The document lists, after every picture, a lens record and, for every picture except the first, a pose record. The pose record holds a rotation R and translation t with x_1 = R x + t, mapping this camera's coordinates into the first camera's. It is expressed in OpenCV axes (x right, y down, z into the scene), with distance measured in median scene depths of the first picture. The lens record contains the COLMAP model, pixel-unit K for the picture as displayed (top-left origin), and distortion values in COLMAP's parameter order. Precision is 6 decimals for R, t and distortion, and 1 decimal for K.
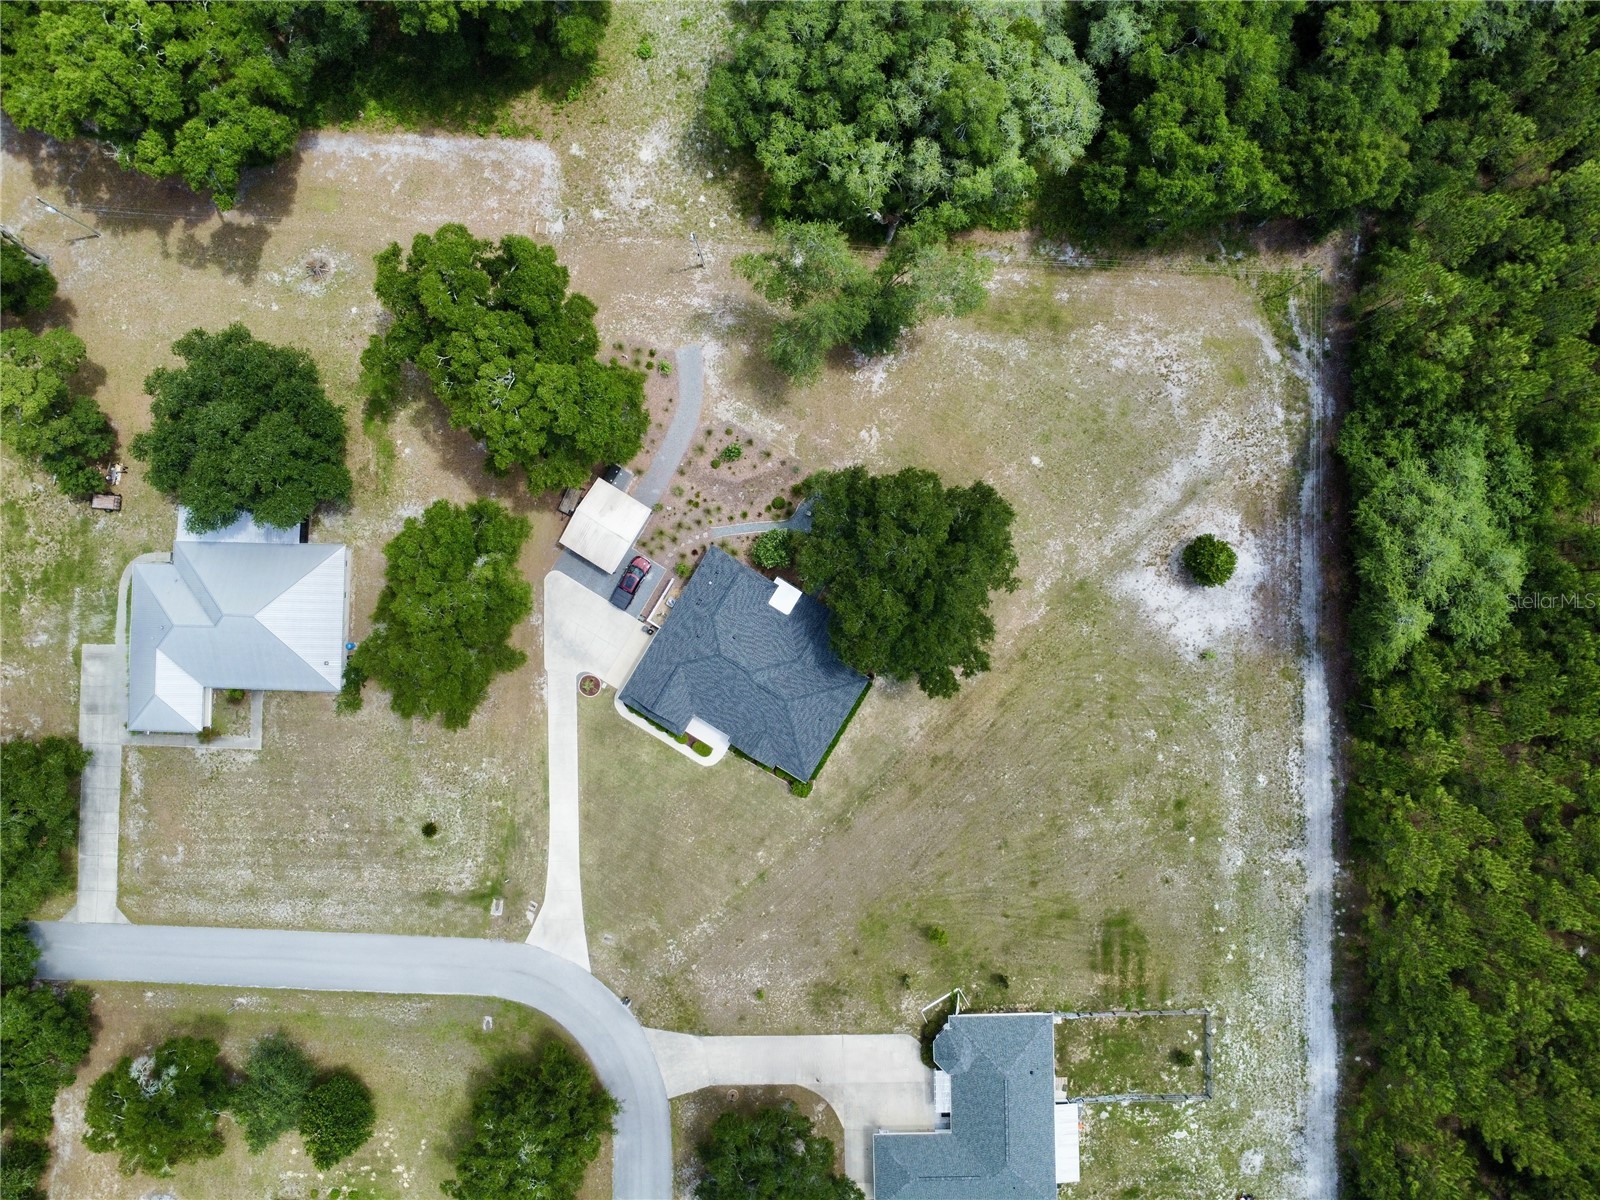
lens RADIAL K [[1160.9, 0, 797.4], [0, 1160.9, 594.8], [0, 0, 1]] dist [-0.029755, -0.005718]
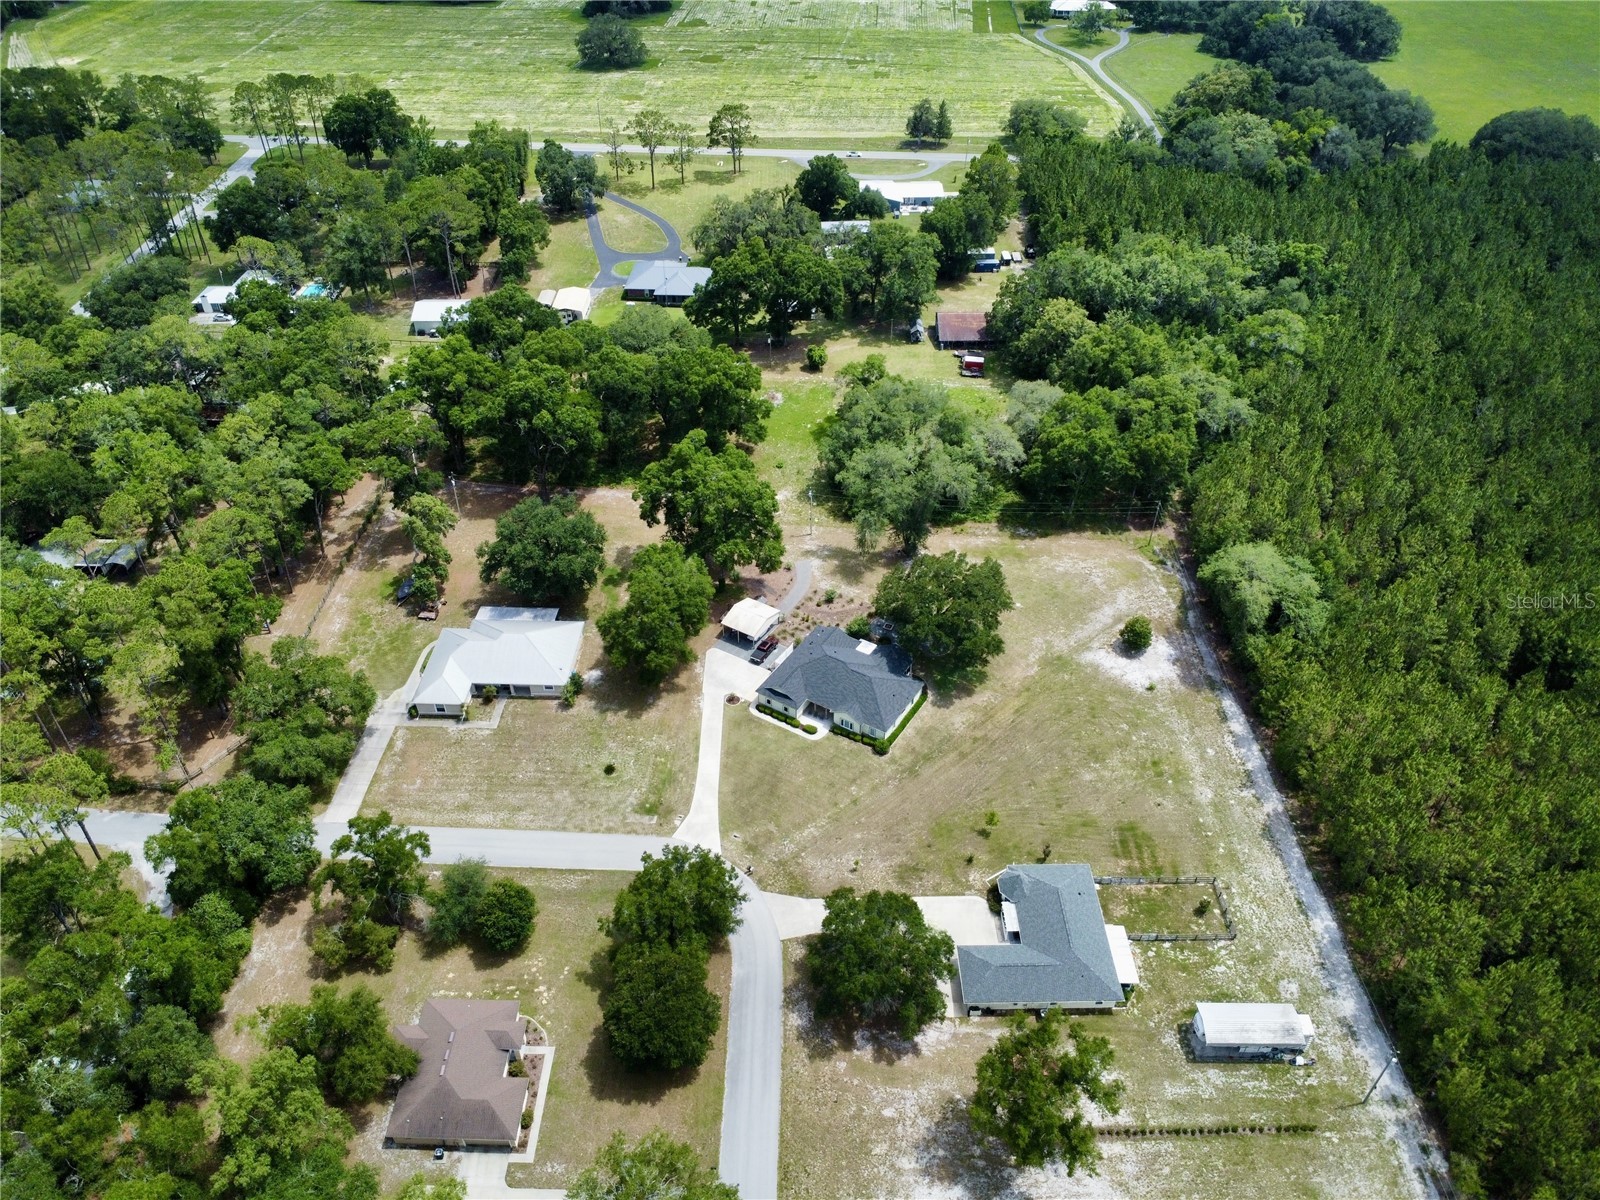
lens RADIAL K [[1160.9, 0, 797.4], [0, 1160.9, 594.8], [0, 0, 1]] dist [-0.029755, -0.005718]
pose [[0.999826, 0.018638, -0.000842, -0.099887], [-0.012441, 0.632365, -0.774571, 1.127430], [-0.013904, 0.774447, 0.632487, -0.025528]]
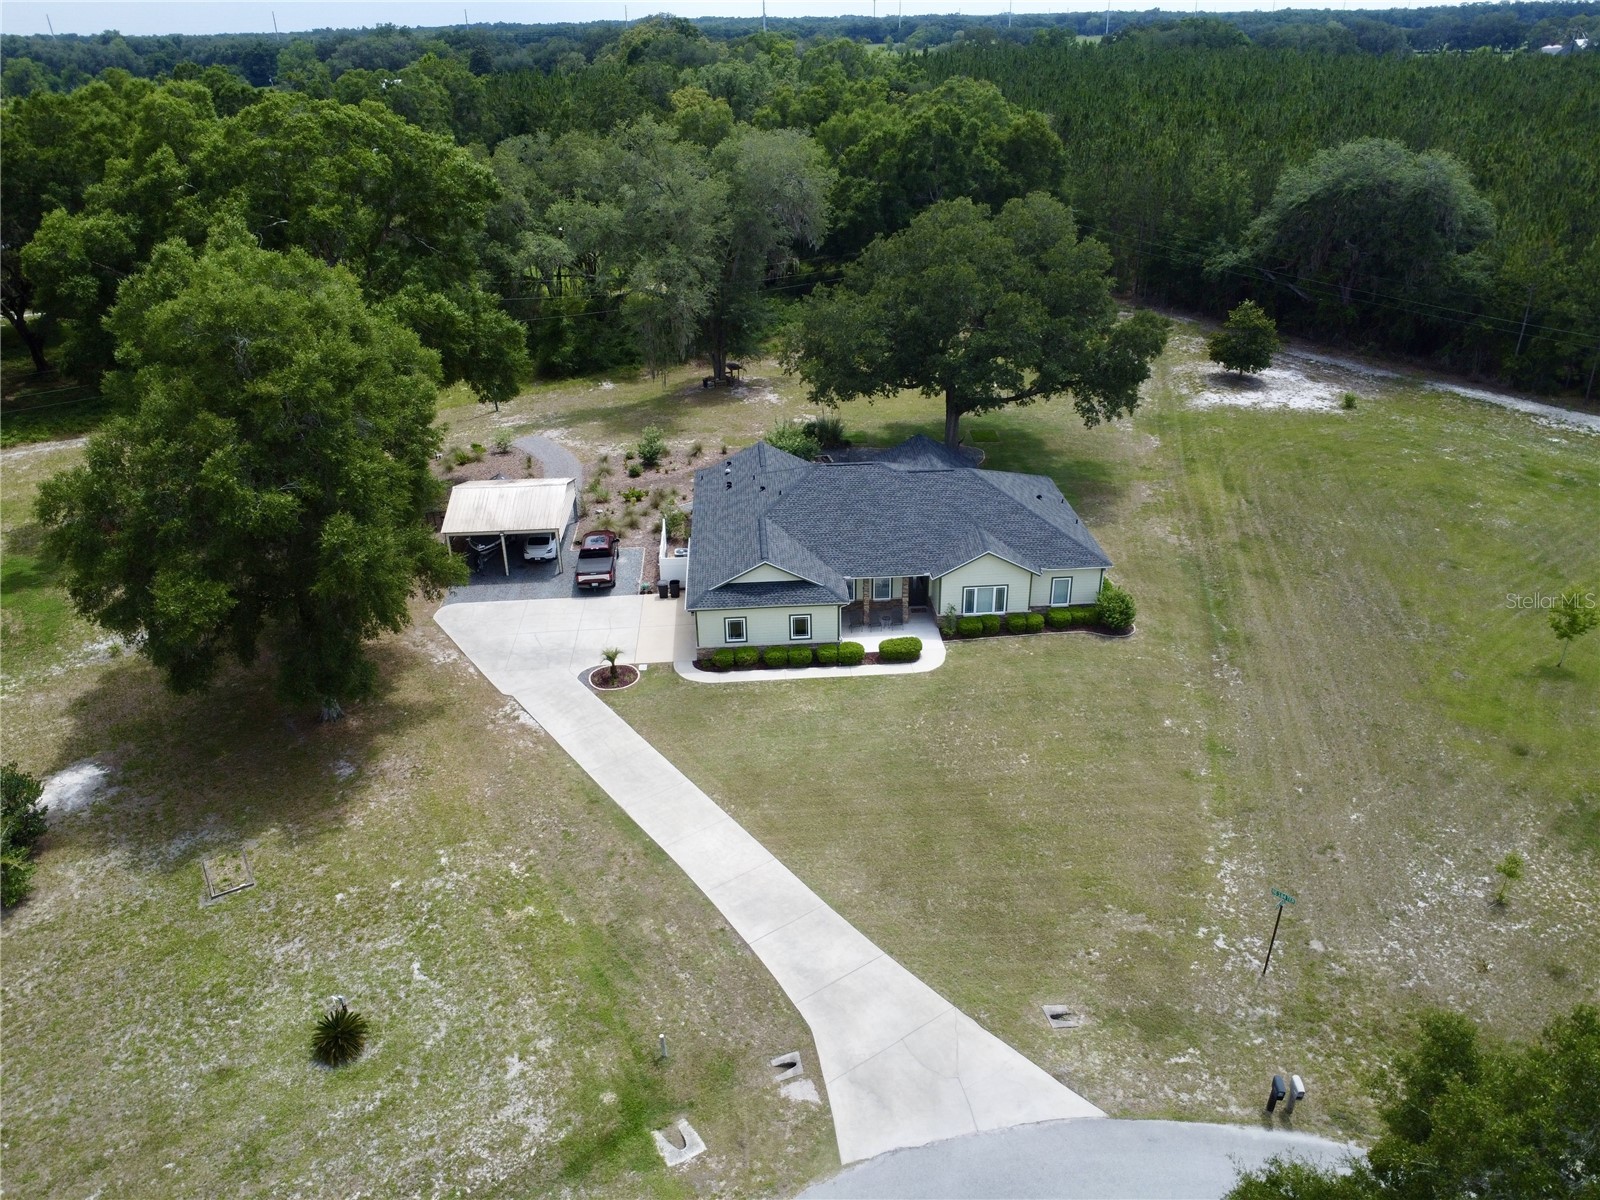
lens RADIAL K [[1160.9, 0, 797.4], [0, 1160.9, 594.8], [0, 0, 1]] dist [-0.029755, -0.005718]
pose [[0.821922, -0.254591, 0.509536, -0.341964], [0.569587, 0.373158, -0.732341, 0.435165], [-0.003690, 0.892153, 0.451718, 0.773239]]
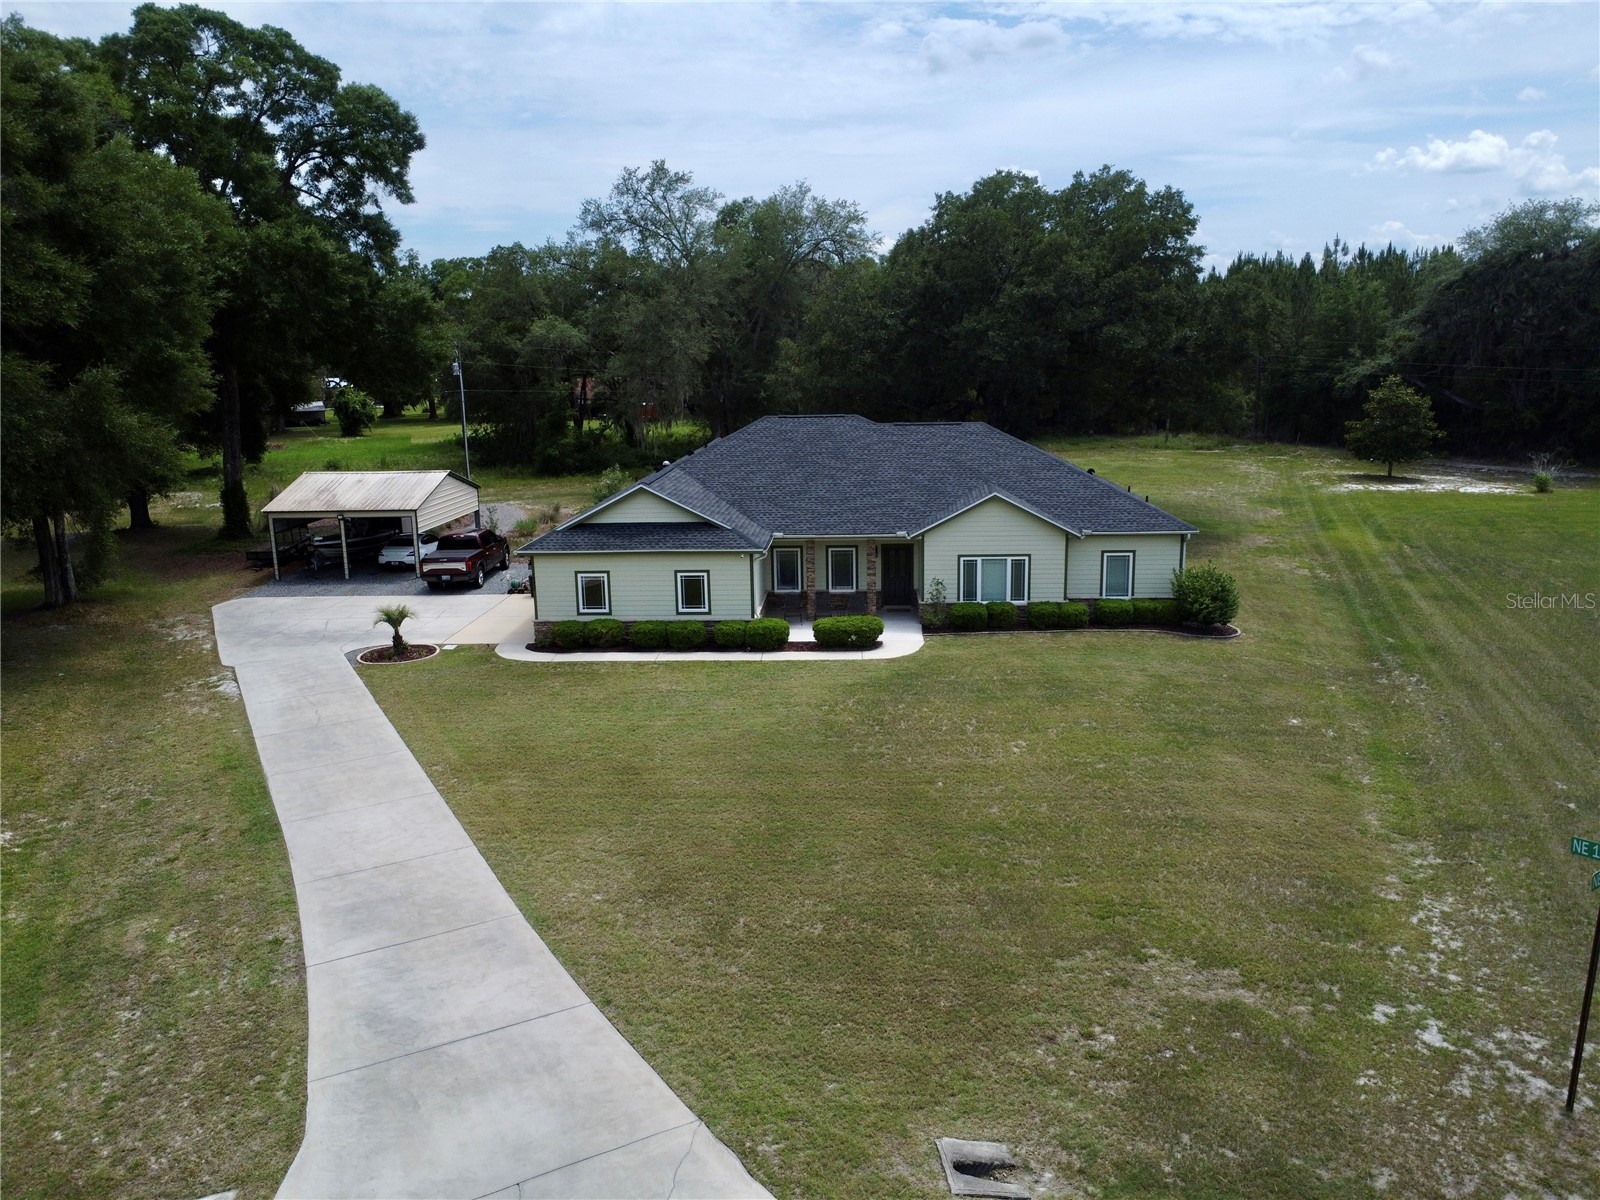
lens RADIAL K [[1160.9, 0, 797.4], [0, 1160.9, 594.8], [0, 0, 1]] dist [-0.029755, -0.005718]
pose [[0.884003, -0.098846, 0.456911, -0.222325], [0.467478, 0.190513, -0.863232, 0.370855], [-0.001721, 0.976696, 0.214622, 0.927807]]
